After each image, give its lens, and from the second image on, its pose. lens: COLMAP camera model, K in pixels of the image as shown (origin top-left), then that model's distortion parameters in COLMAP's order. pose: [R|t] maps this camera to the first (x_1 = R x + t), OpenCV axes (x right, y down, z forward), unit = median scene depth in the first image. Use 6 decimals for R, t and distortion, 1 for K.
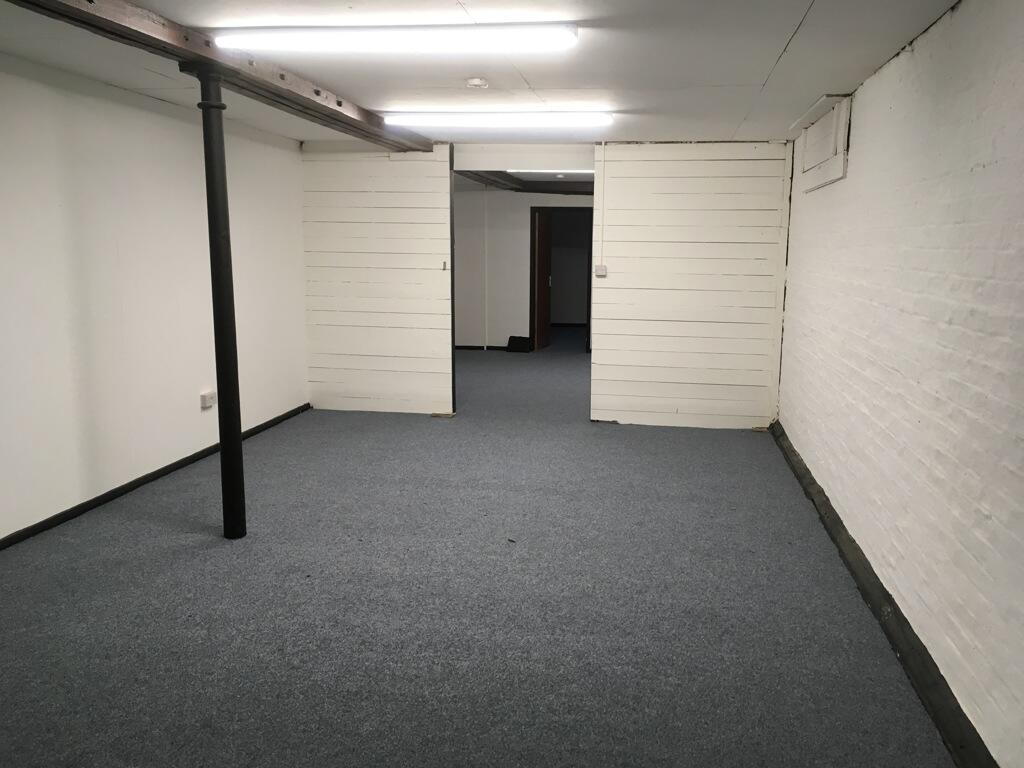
lens RADIAL K [[859.3, 0, 511.9], [0, 859.3, 385.6], [0, 0, 1]] dist [0.009063, 0.002915]
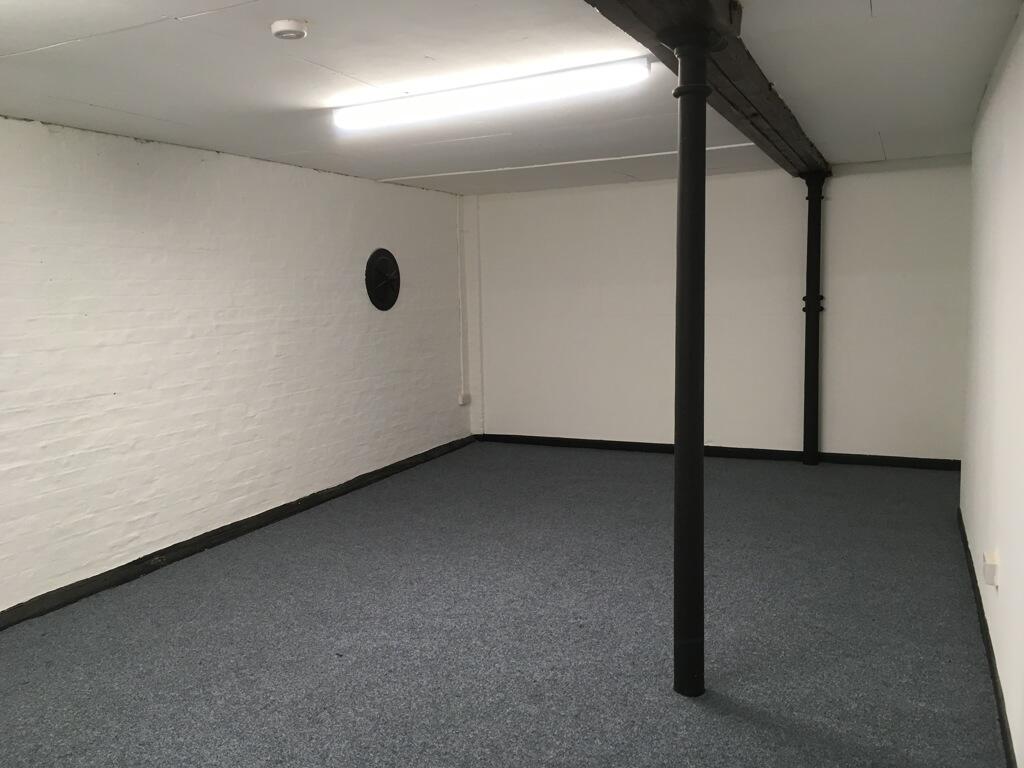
lens RADIAL K [[859.3, 0, 511.6], [0, 859.3, 386.0], [0, 0, 1]] dist [0.009063, 0.002915]
pose [[-0.967142, -0.016716, 0.253686, -0.454481], [0.055363, 0.960043, 0.274323, -0.349984], [-0.248135, 0.279354, -0.927572, 2.079142]]
